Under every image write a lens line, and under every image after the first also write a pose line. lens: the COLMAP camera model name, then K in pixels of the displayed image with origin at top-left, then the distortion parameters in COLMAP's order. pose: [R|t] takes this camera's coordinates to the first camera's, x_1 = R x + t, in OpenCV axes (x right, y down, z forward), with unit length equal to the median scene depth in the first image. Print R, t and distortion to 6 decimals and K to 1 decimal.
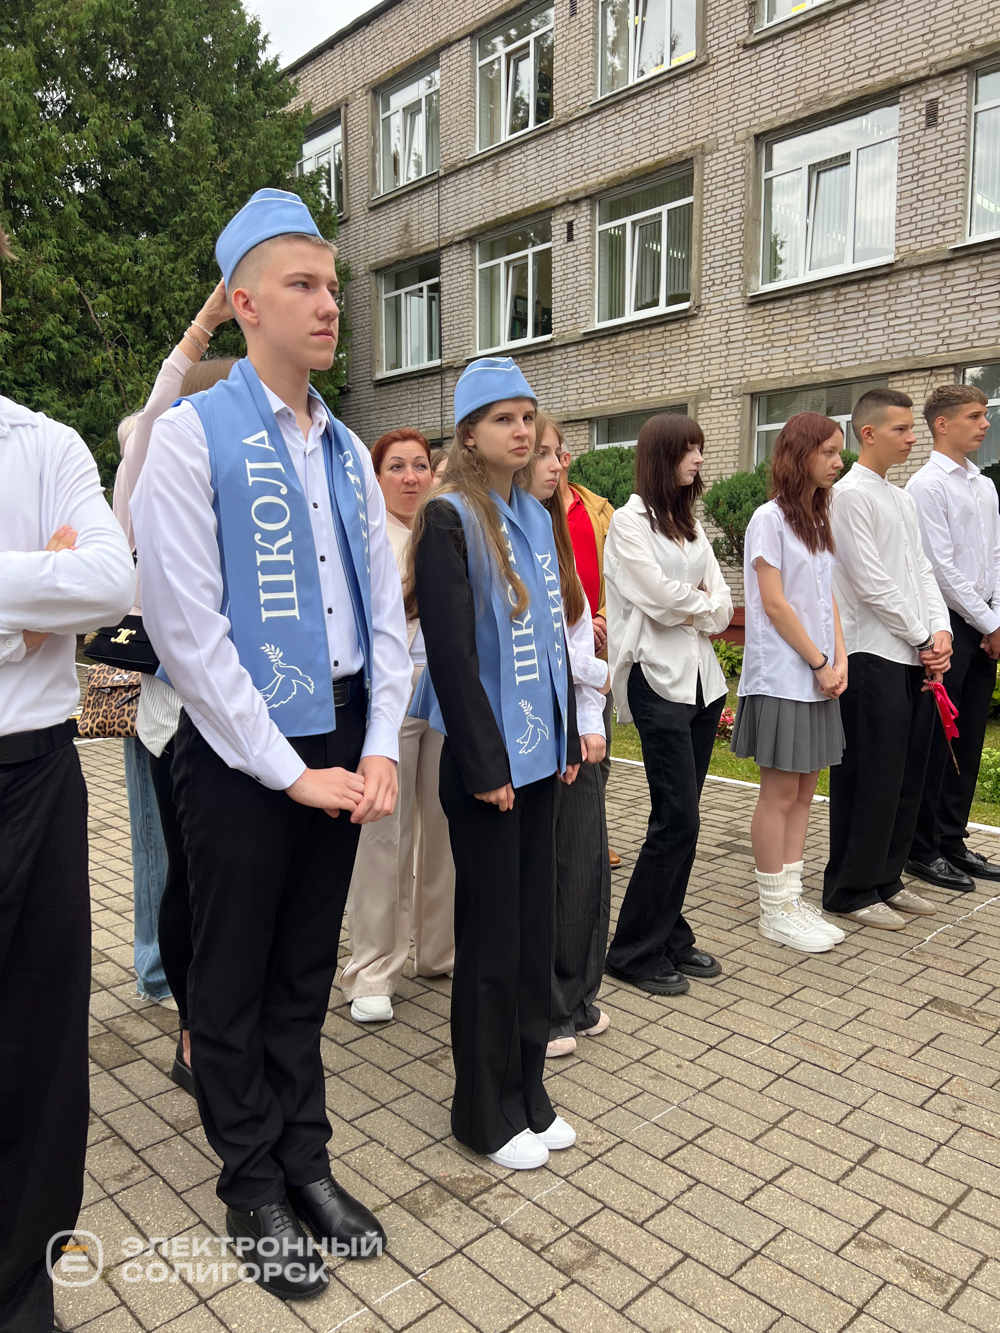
lens RADIAL K [[1009.2, 0, 506.6], [0, 1009.2, 663.2], [0, 0, 1]] dist [0.062705, -0.056753]
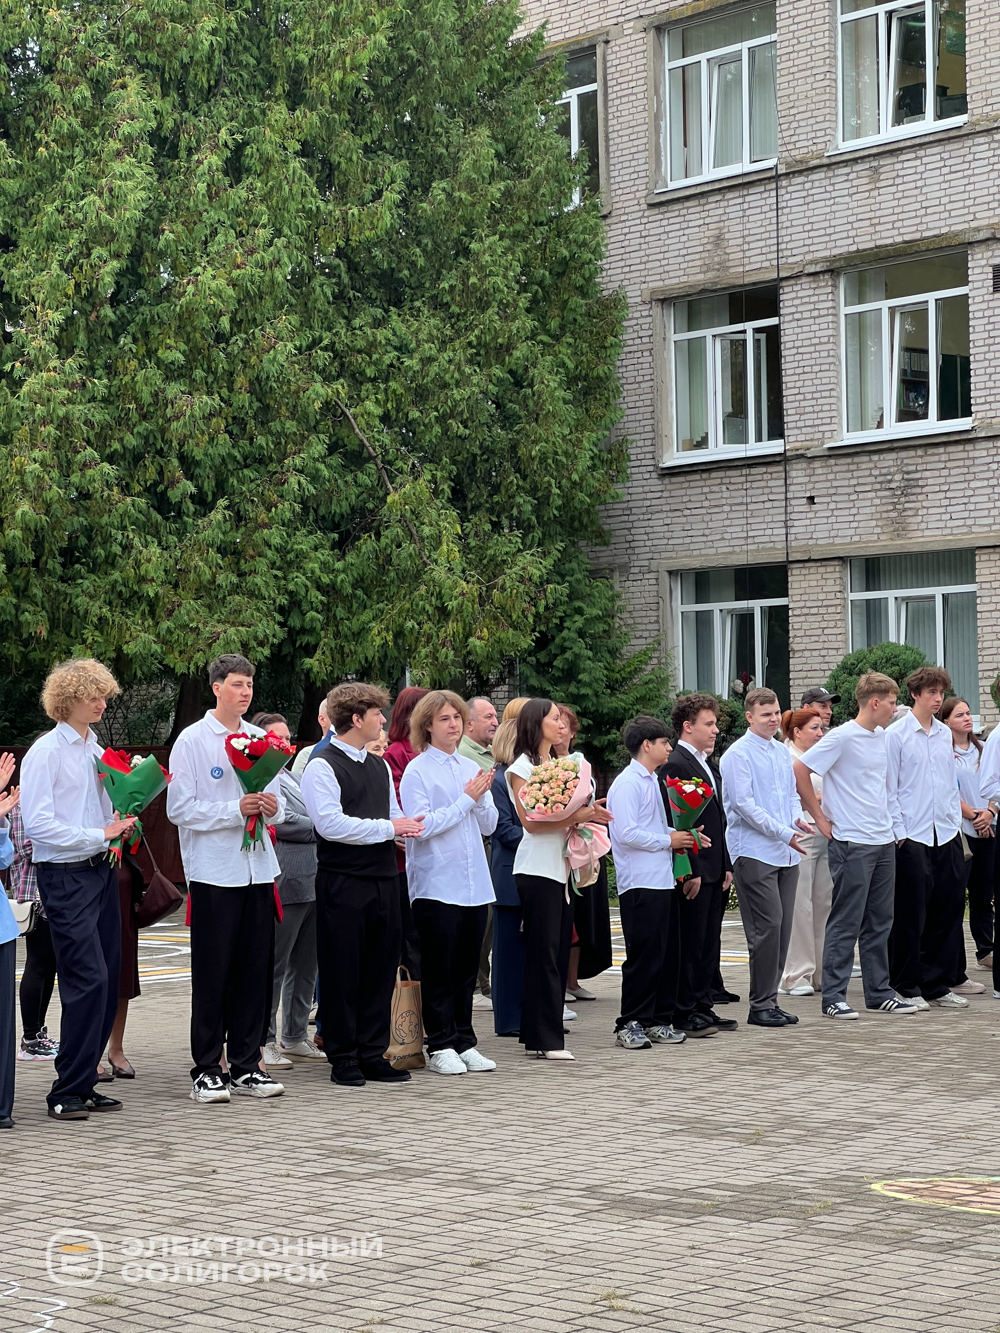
lens RADIAL K [[2974.2, 0, 486.3], [0, 2974.2, 662.3], [0, 0, 1]] dist [0.251614, 0.000000]
pose [[0.999466, -0.018007, -0.027279, -0.219592], [0.014438, 0.991952, -0.125789, 0.082490], [0.029324, 0.125328, 0.991682, -0.944180]]
